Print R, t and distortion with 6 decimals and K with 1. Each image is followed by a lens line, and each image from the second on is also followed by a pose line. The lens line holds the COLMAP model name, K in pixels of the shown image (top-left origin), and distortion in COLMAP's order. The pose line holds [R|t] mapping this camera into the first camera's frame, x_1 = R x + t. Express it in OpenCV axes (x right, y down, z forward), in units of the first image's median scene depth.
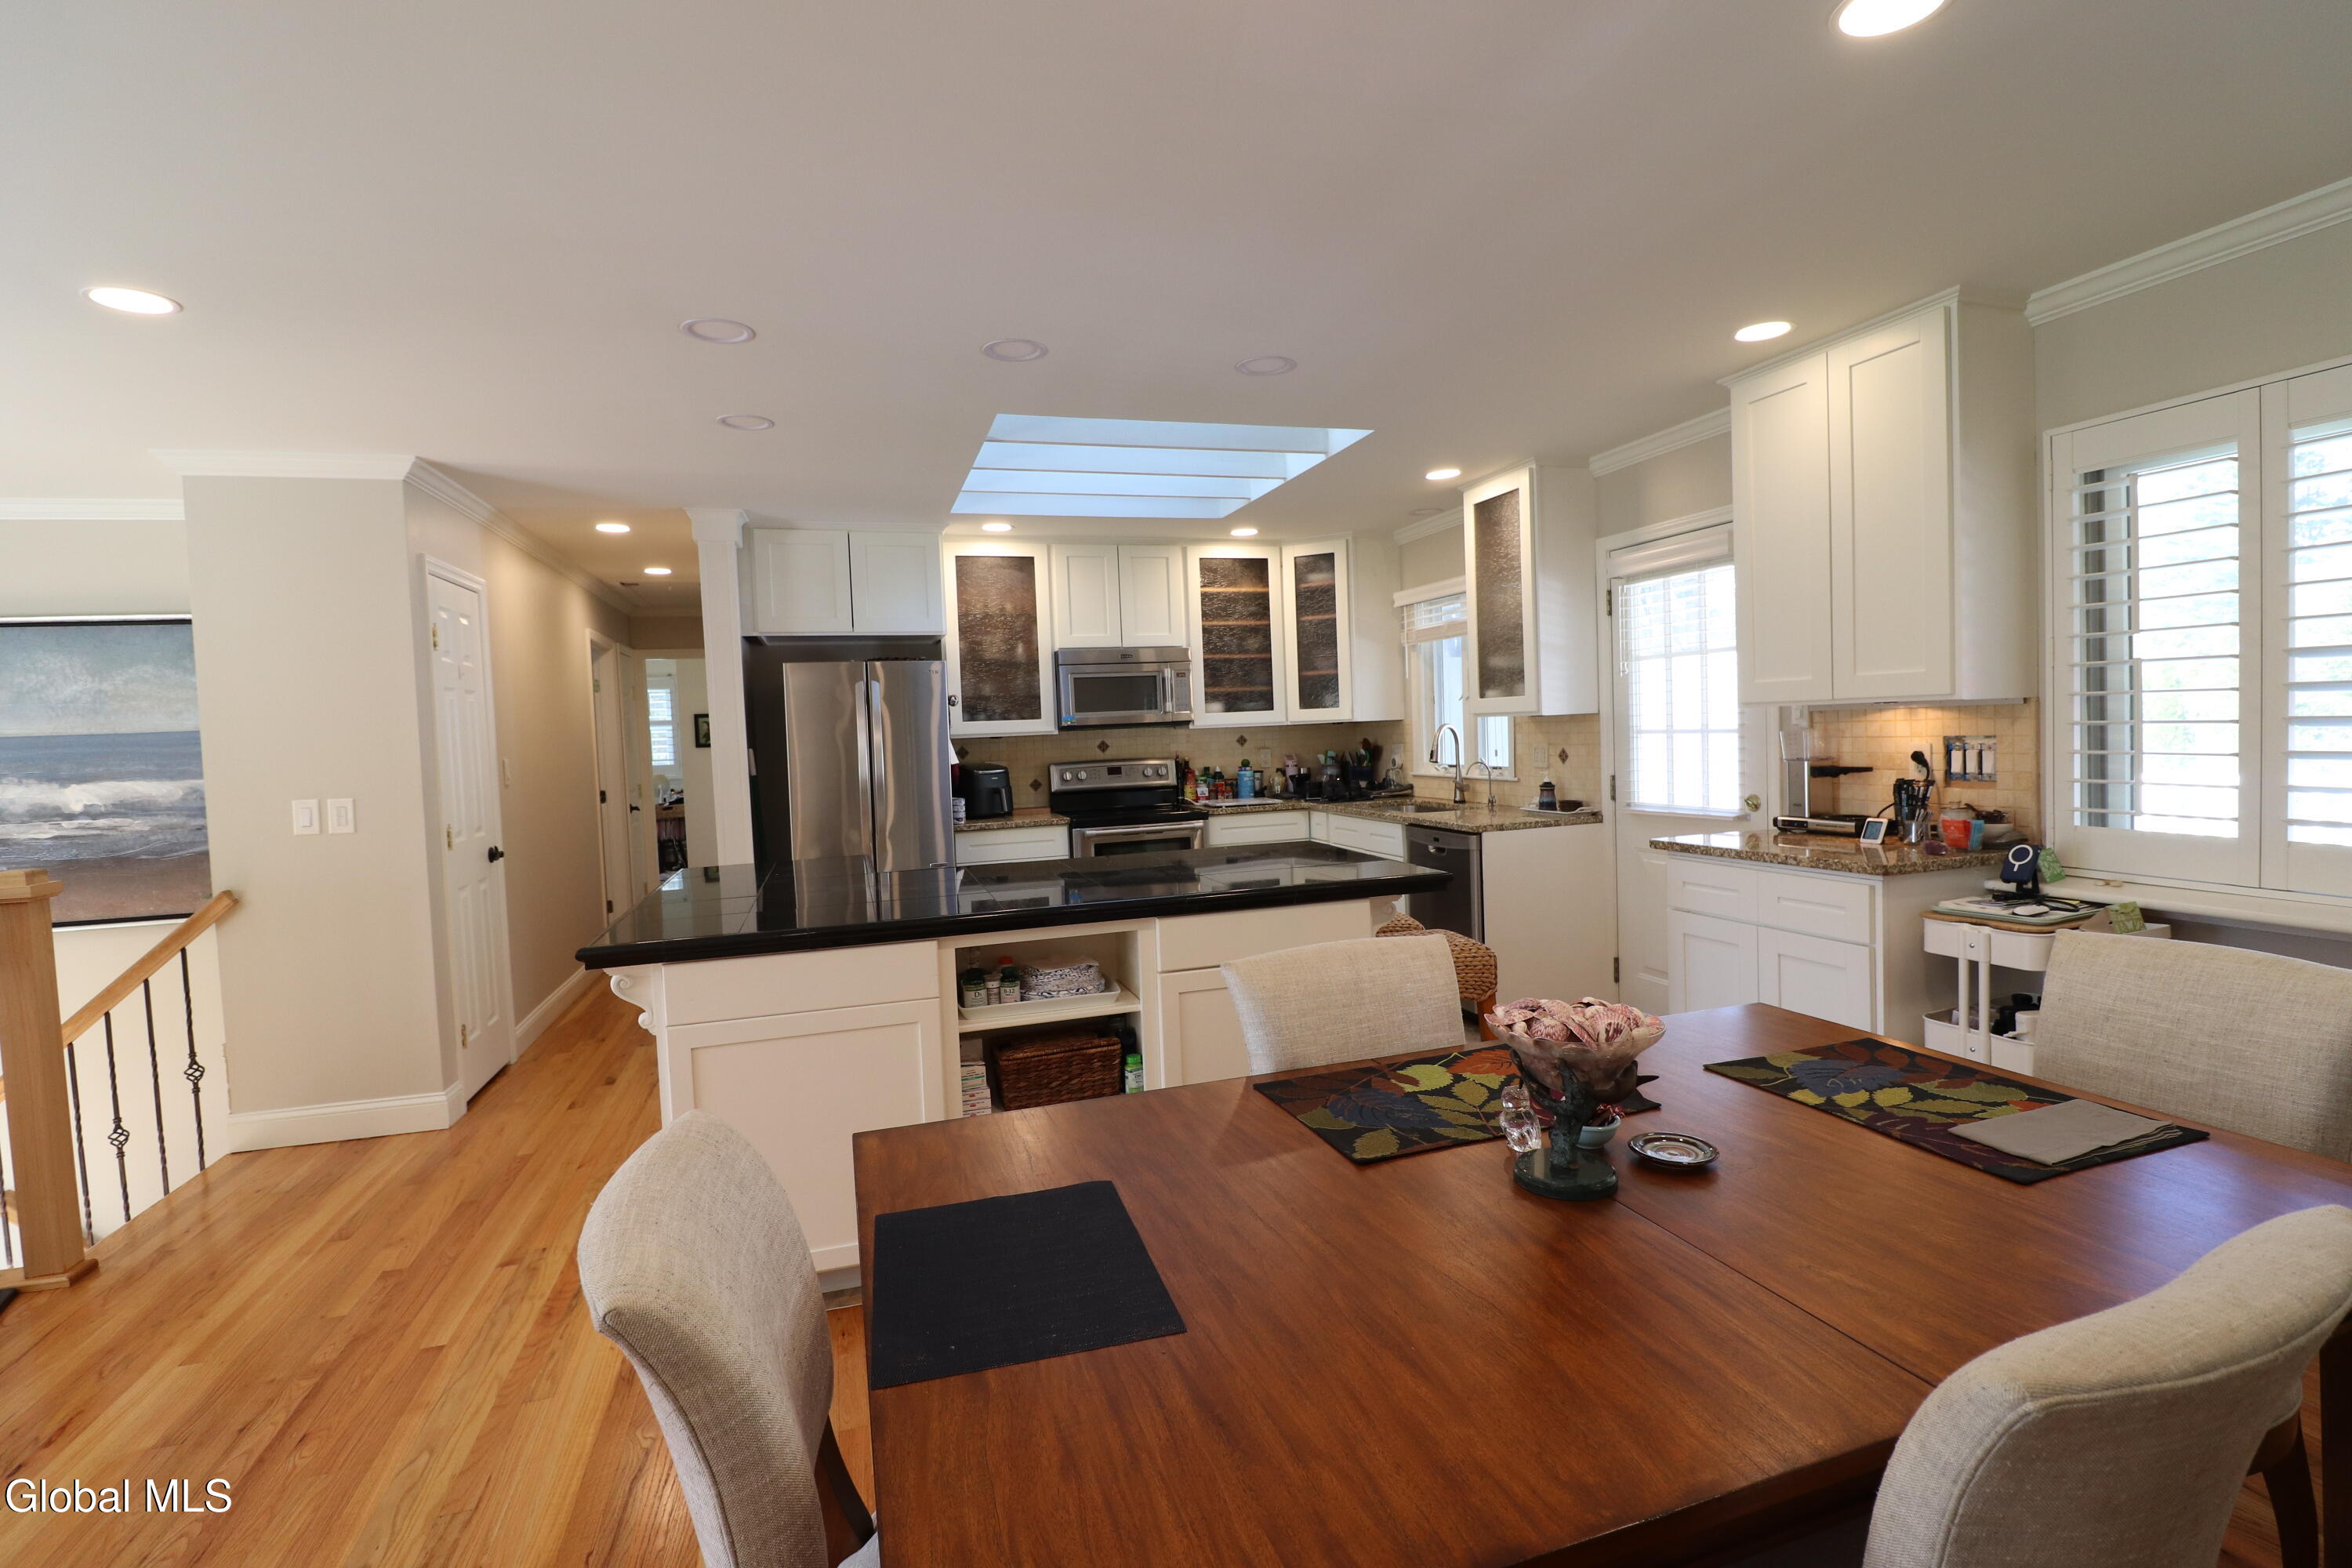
lens RADIAL K [[1091.0, 0, 1176.0], [0, 1091.0, 784.0], [0, 0, 1]] dist [0.002128, -0.016390]
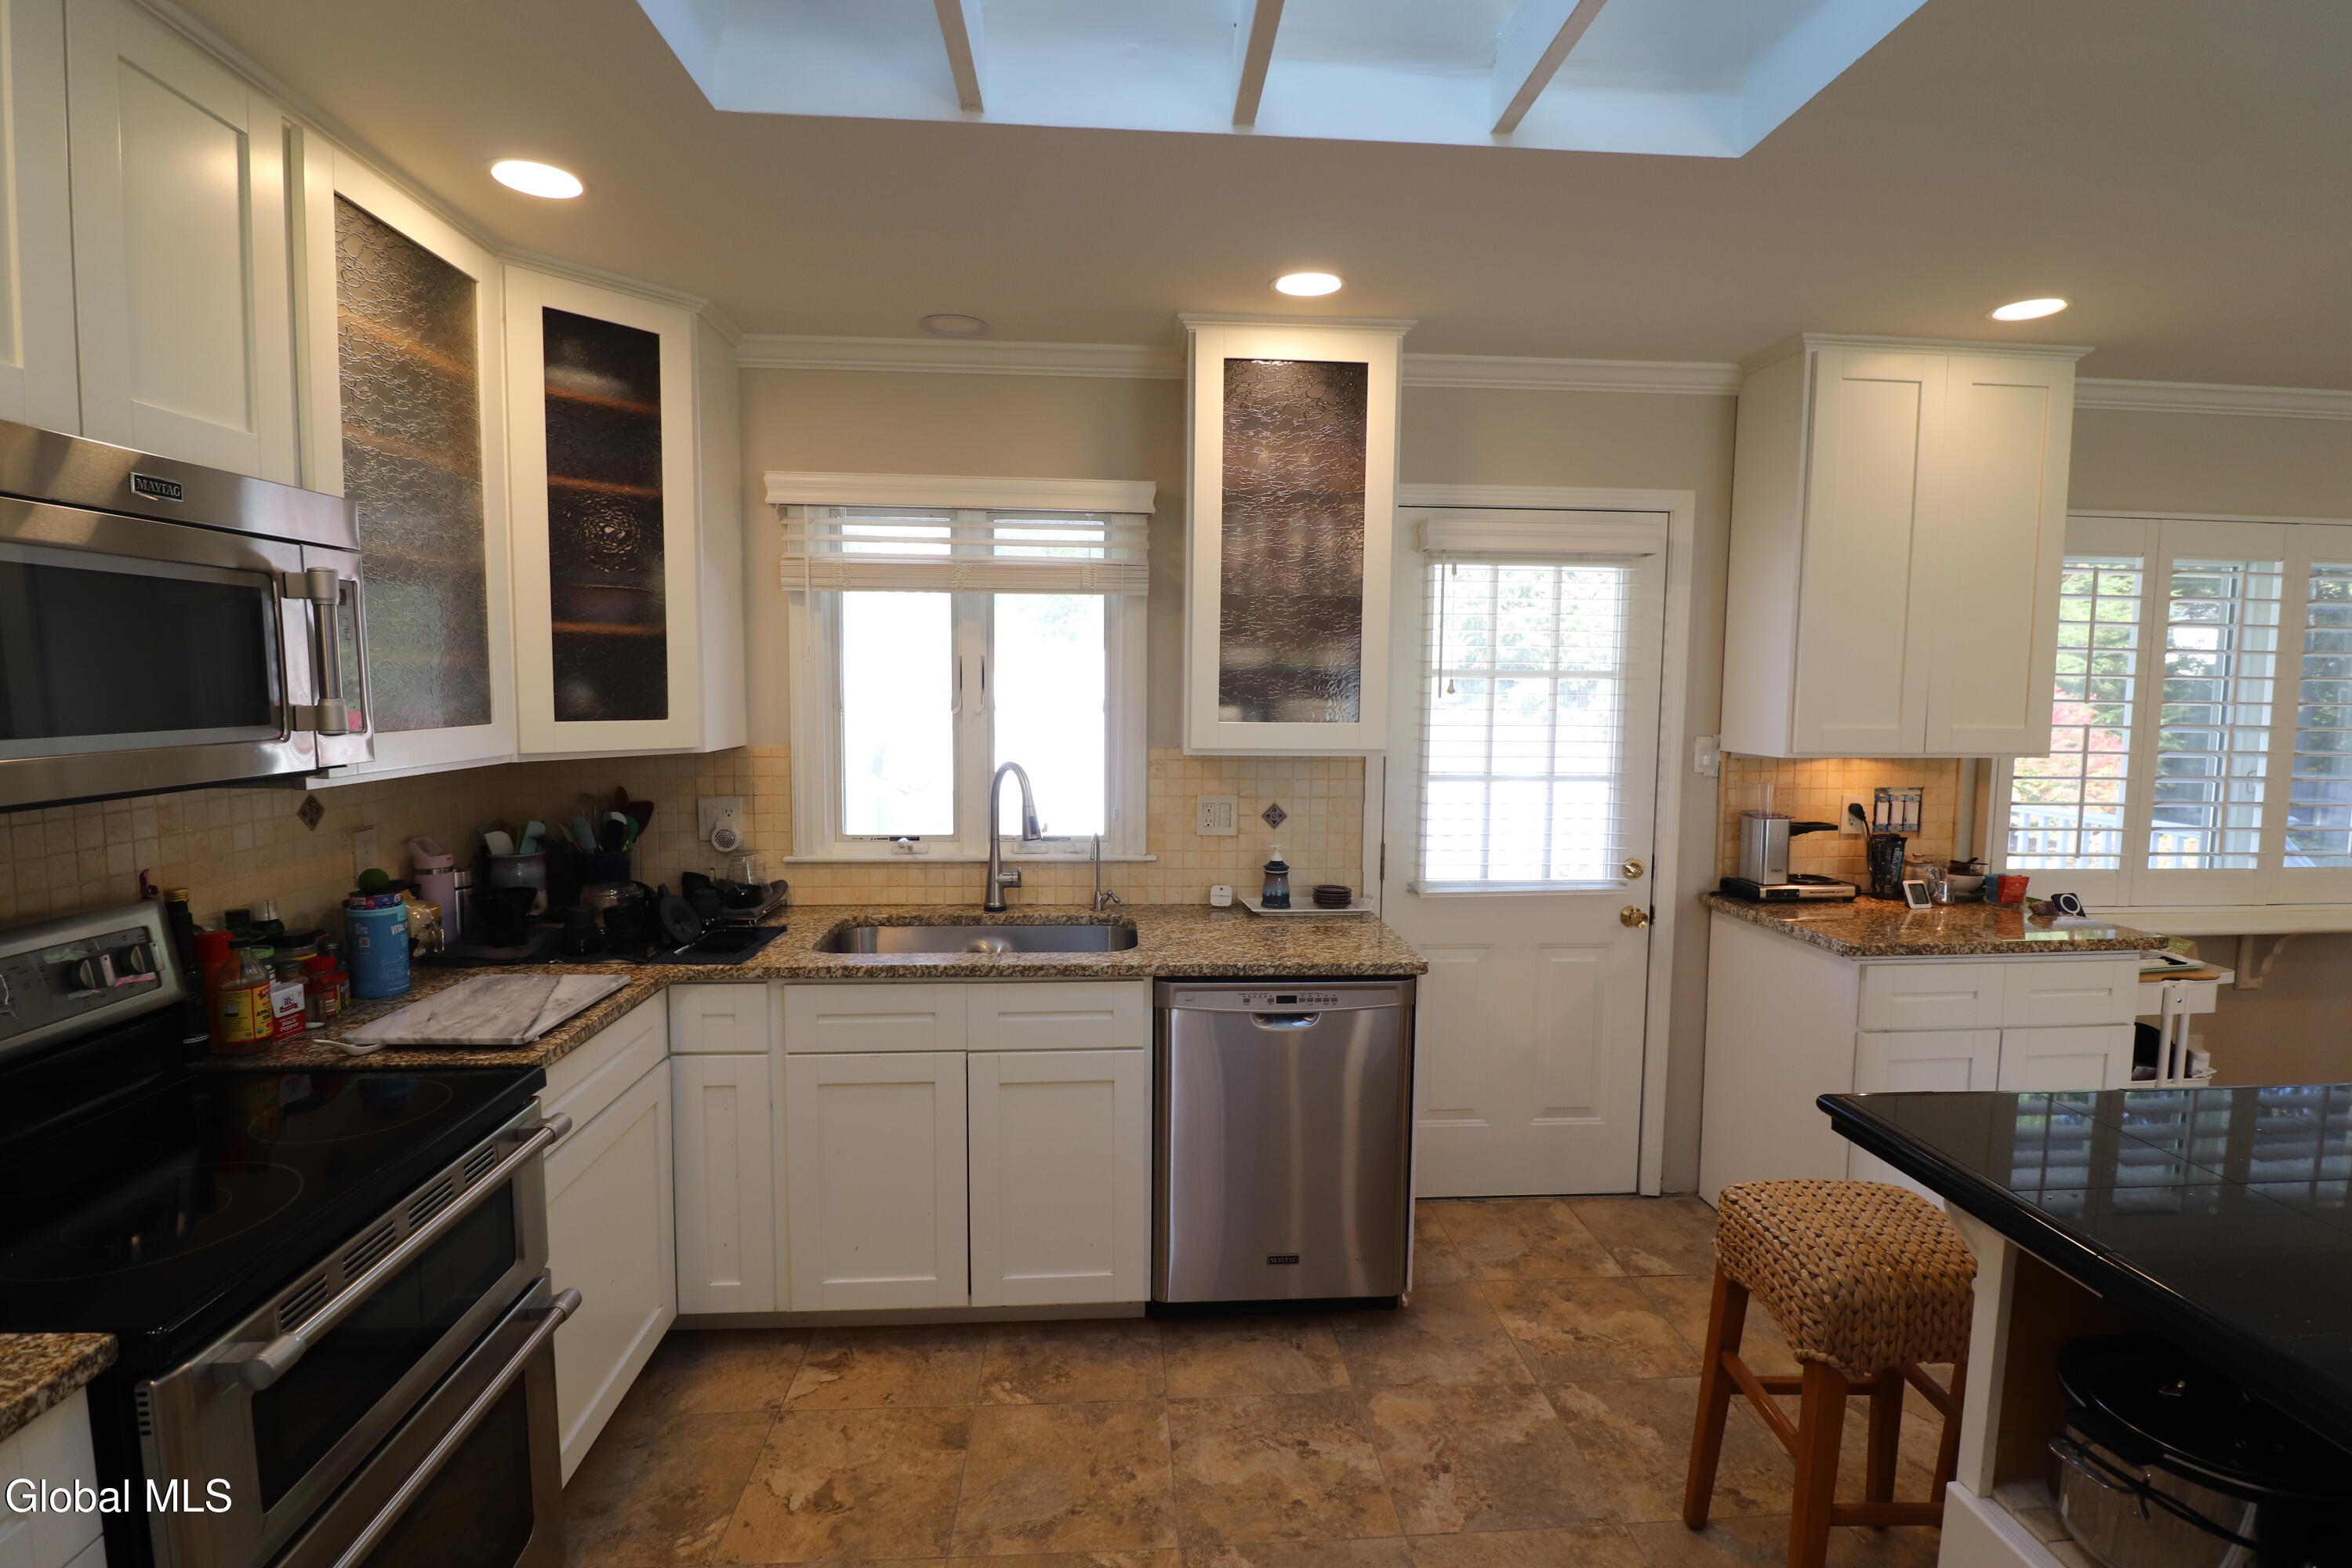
lens RADIAL K [[1096.0, 0, 1181.6], [0, 1096.0, 778.0], [0, 0, 1]] dist [-0.003042, -0.010444]
pose [[0.228571, -0.043436, 0.972558, -0.301025], [0.032405, 0.998790, 0.036992, -0.082316], [-0.972988, 0.023060, 0.229702, 1.036116]]
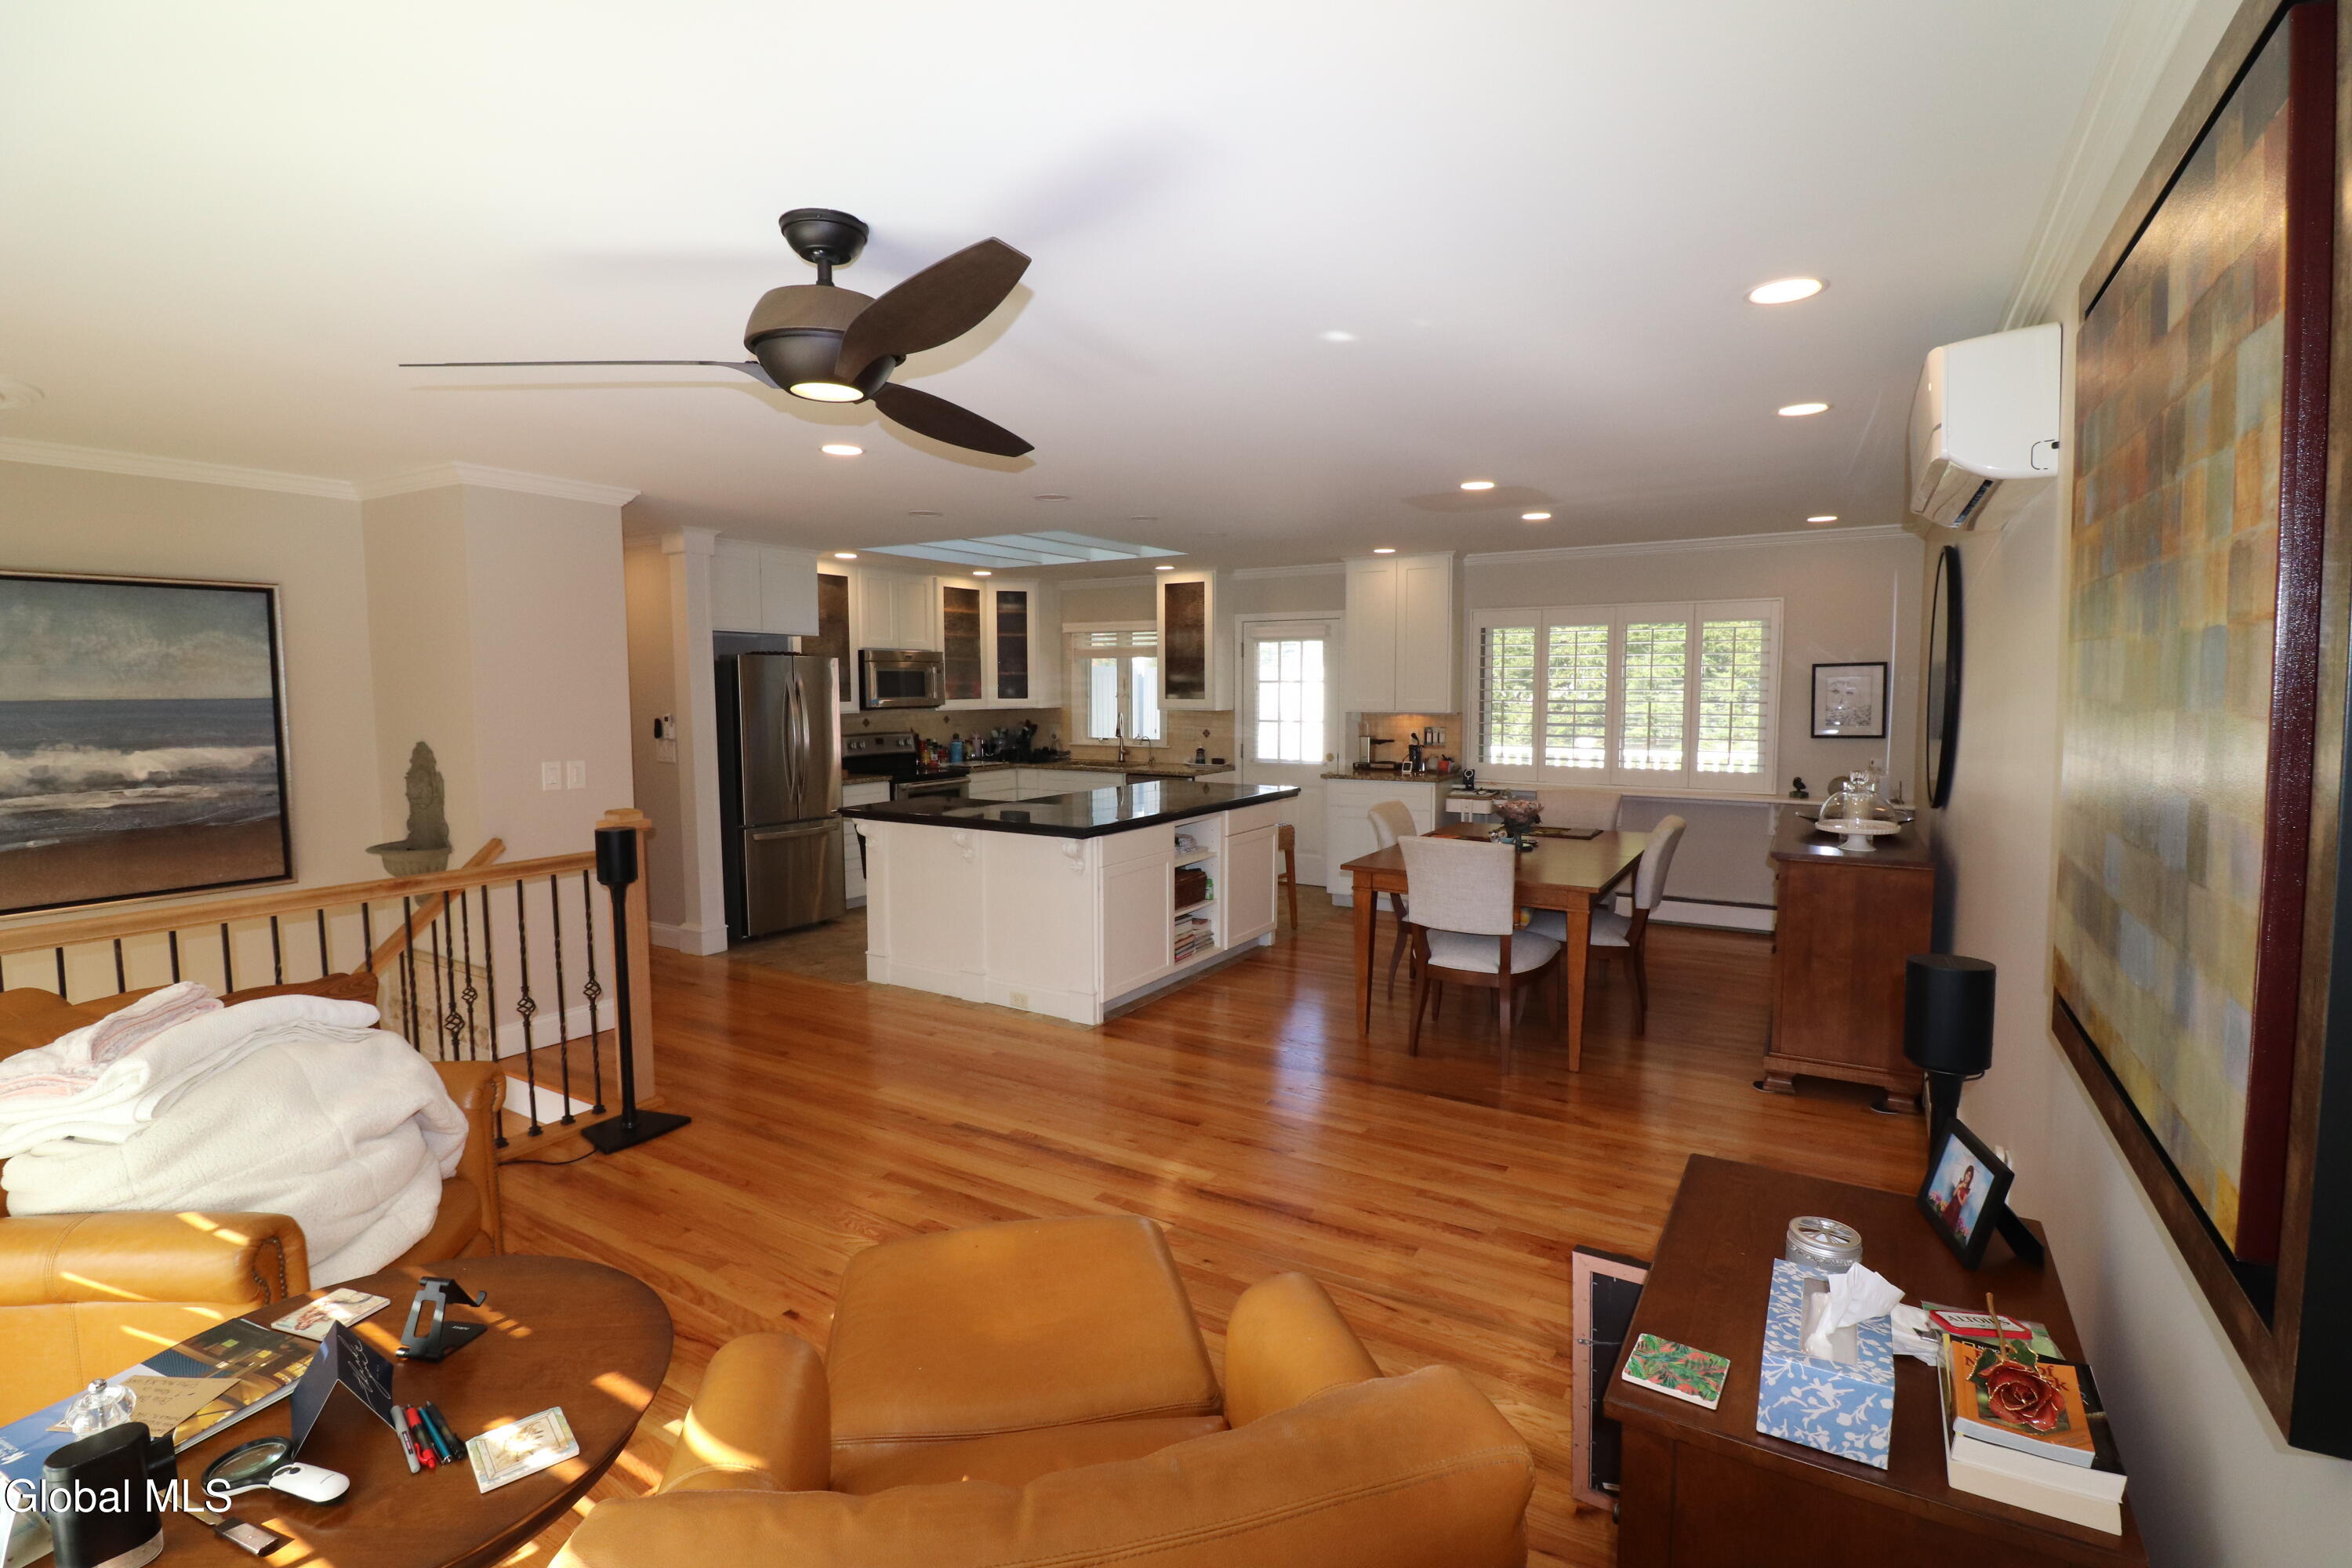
lens RADIAL K [[1096.0, 0, 1181.6], [0, 1096.0, 778.0], [0, 0, 1]] dist [-0.003042, -0.010444]
pose [[0.754710, -0.018546, 0.655797, -0.947174], [0.007108, 0.999773, 0.020093, 0.011718], [-0.656020, -0.010503, 0.754670, -0.343626]]
